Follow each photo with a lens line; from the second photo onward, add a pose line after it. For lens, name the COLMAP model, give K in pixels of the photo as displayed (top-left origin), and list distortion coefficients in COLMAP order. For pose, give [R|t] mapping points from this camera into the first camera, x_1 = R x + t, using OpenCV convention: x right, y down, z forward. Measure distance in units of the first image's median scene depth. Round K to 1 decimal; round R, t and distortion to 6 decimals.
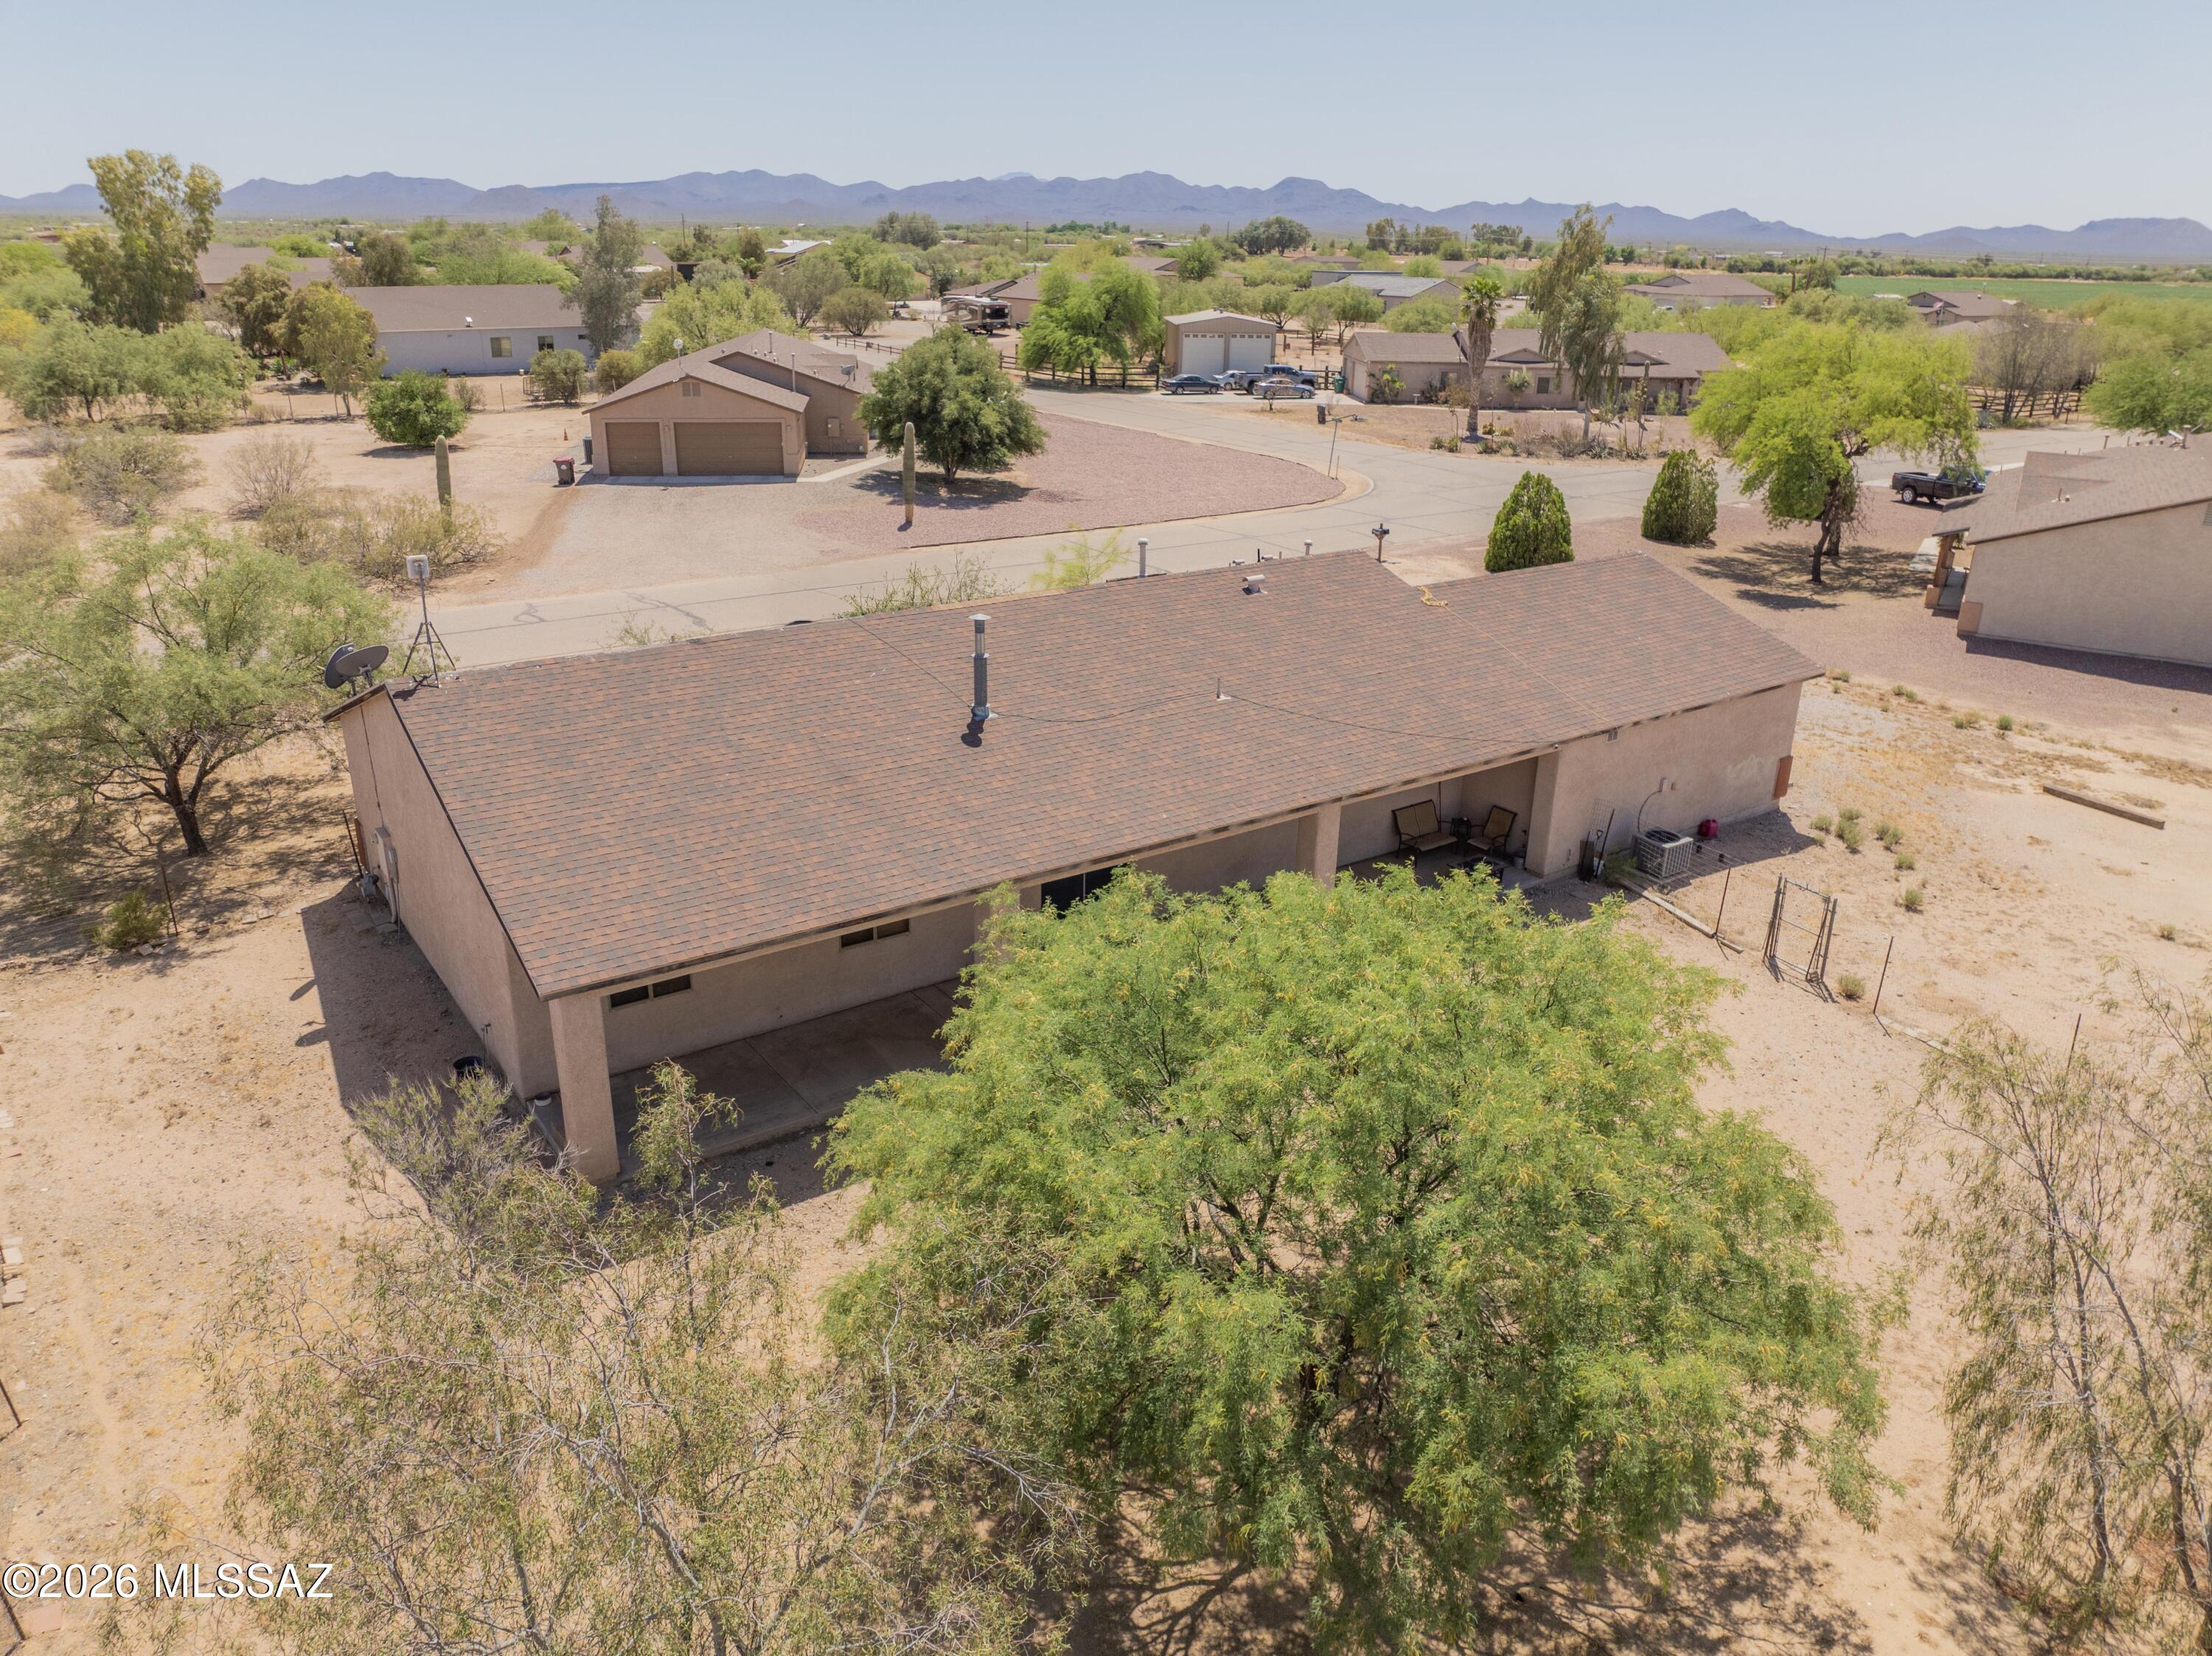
lens RADIAL K [[1566.3, 0, 1108.0], [0, 1566.3, 811.4], [0, 0, 1]] dist [-0.048501, 0.019879]
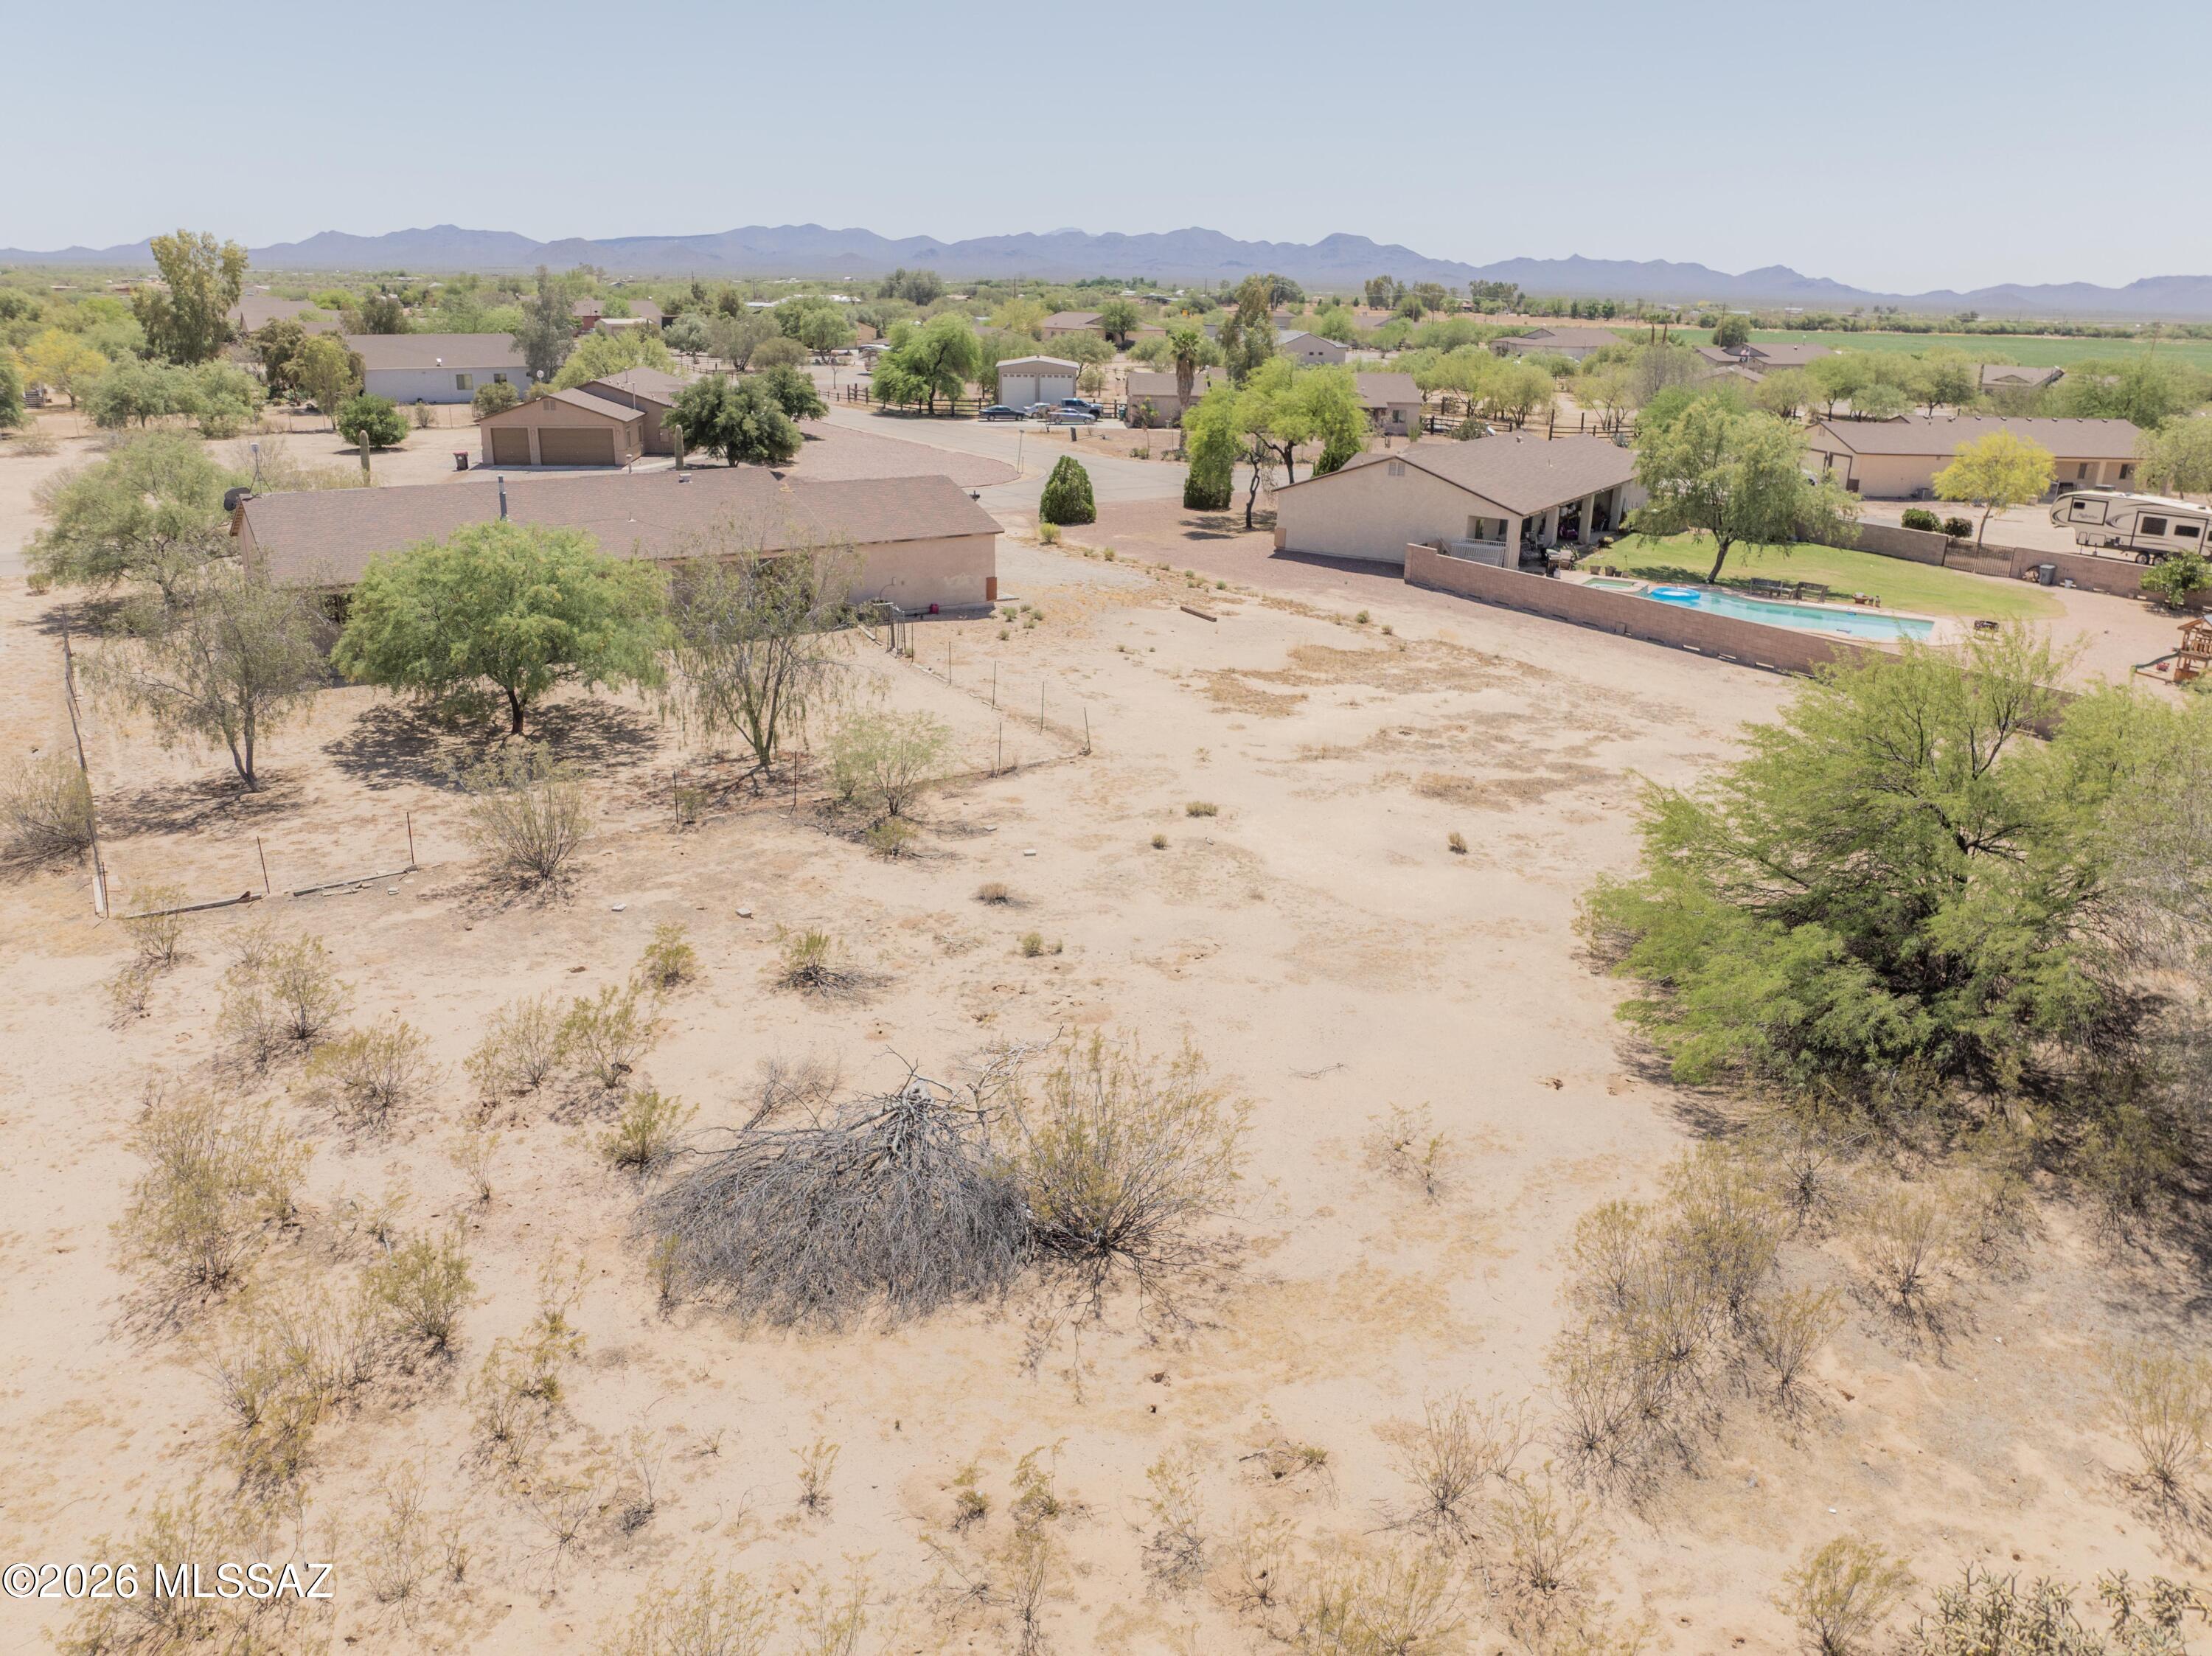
lens RADIAL K [[1566.3, 0, 1110.8], [0, 1566.3, 834.5], [0, 0, 1]] dist [-0.048501, 0.019879]
pose [[0.999516, 0.013454, -0.028045, 0.305952], [-0.013946, 0.999751, -0.017422, 0.148467], [0.027804, 0.017805, 0.999455, -0.428431]]
